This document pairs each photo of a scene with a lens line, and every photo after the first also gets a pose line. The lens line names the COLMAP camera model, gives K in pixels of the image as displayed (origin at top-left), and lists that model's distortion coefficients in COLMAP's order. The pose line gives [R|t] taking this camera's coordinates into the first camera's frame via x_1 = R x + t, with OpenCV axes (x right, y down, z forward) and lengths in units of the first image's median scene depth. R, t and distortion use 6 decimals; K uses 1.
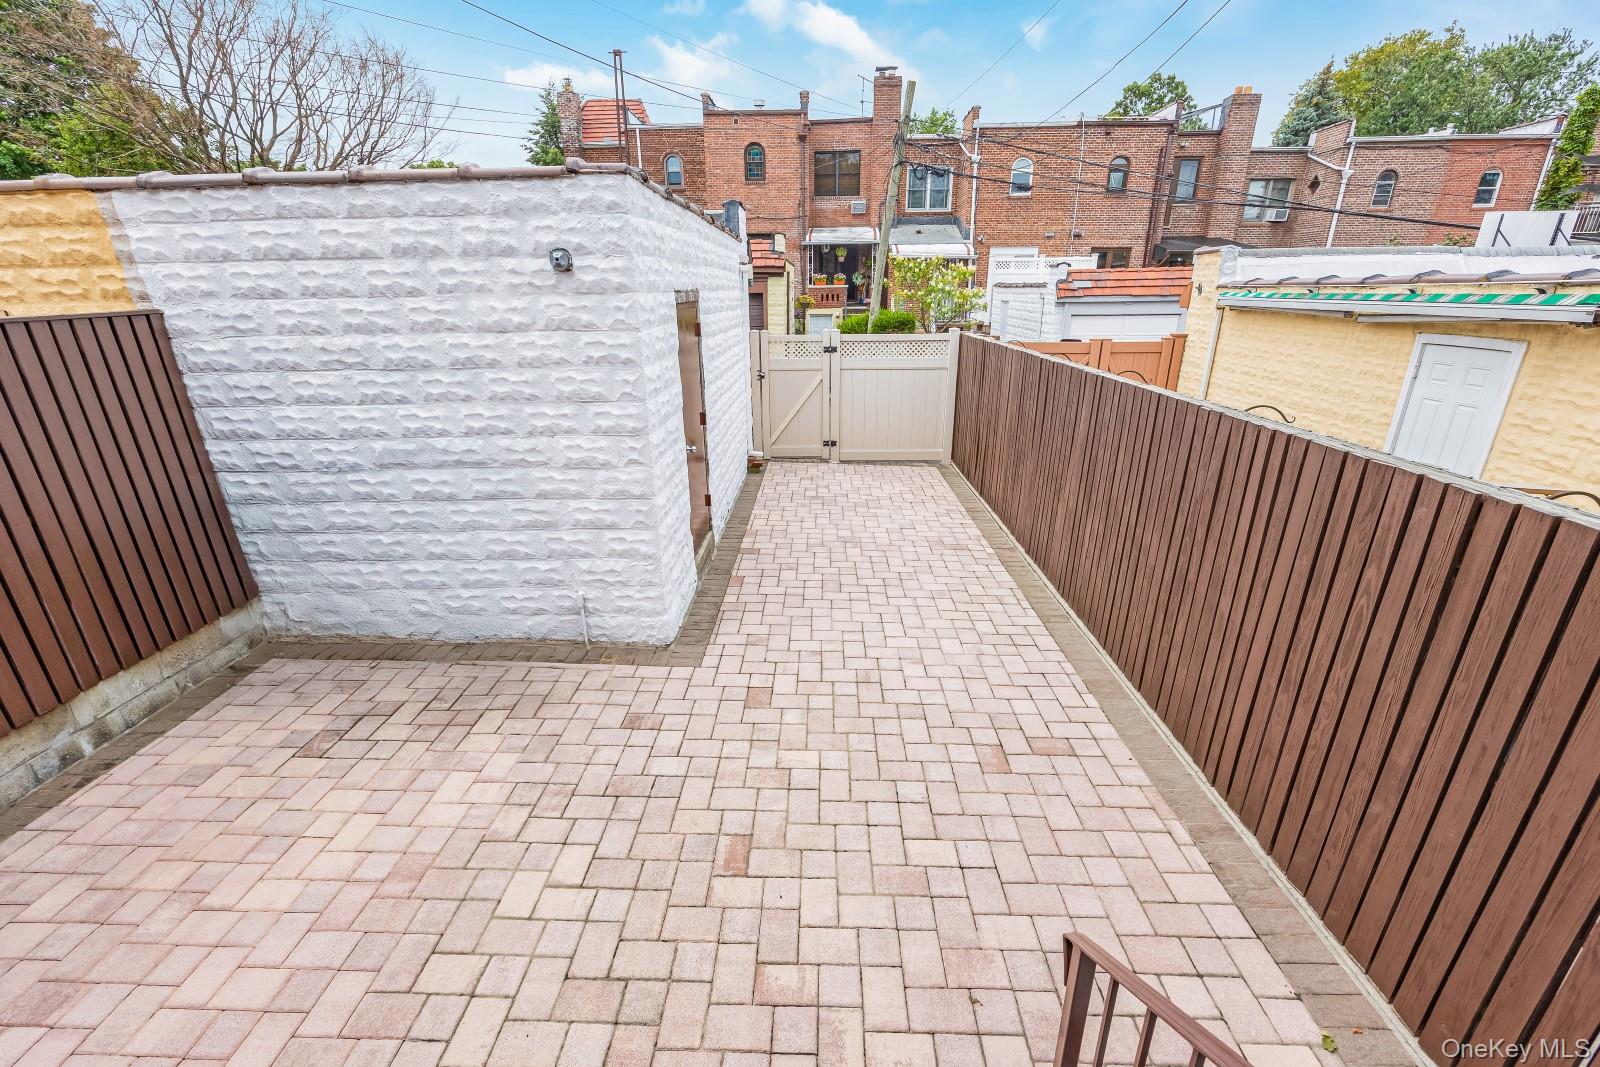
lens RADIAL K [[659.2, 0, 803.0], [0, 659.2, 541.3], [0, 0, 1]] dist [-0.008255, 0.001502]
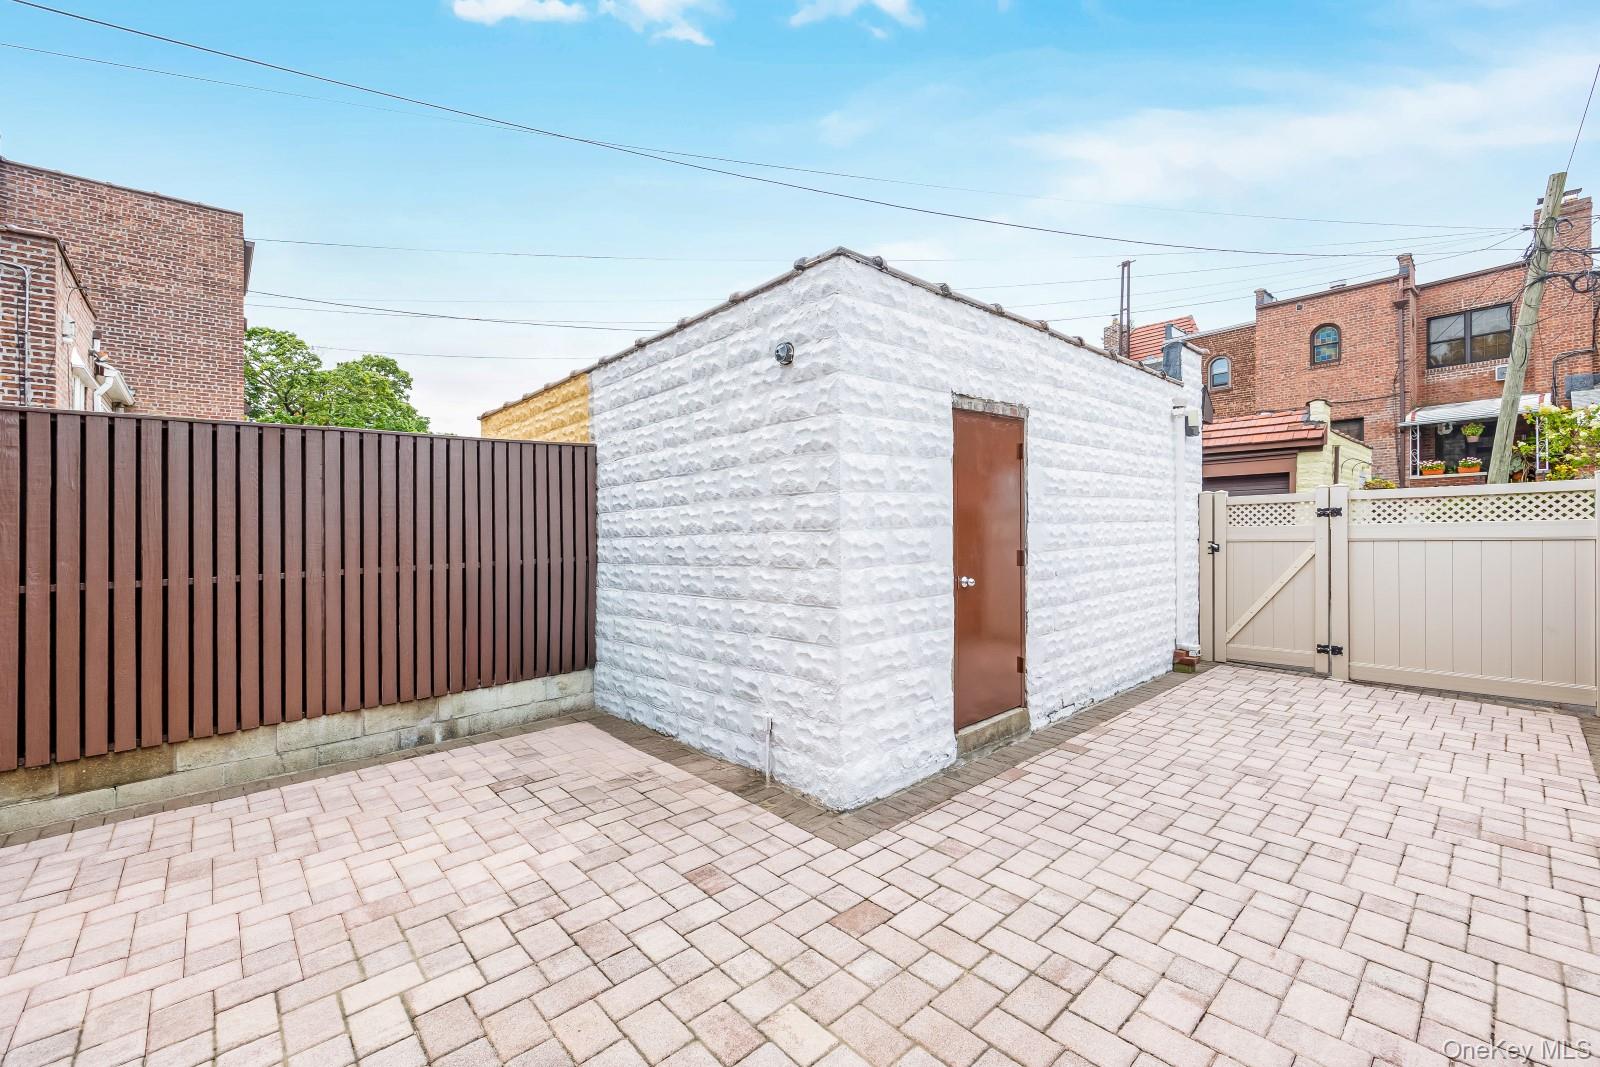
lens RADIAL K [[659.2, 0, 800.9], [0, 659.2, 534.5], [0, 0, 1]] dist [-0.008255, 0.001502]
pose [[0.695798, 0.000781, -0.718237, 0.326300], [-0.241457, 0.942051, -0.232890, 0.050099], [0.676434, 0.335468, 0.655666, 0.409229]]
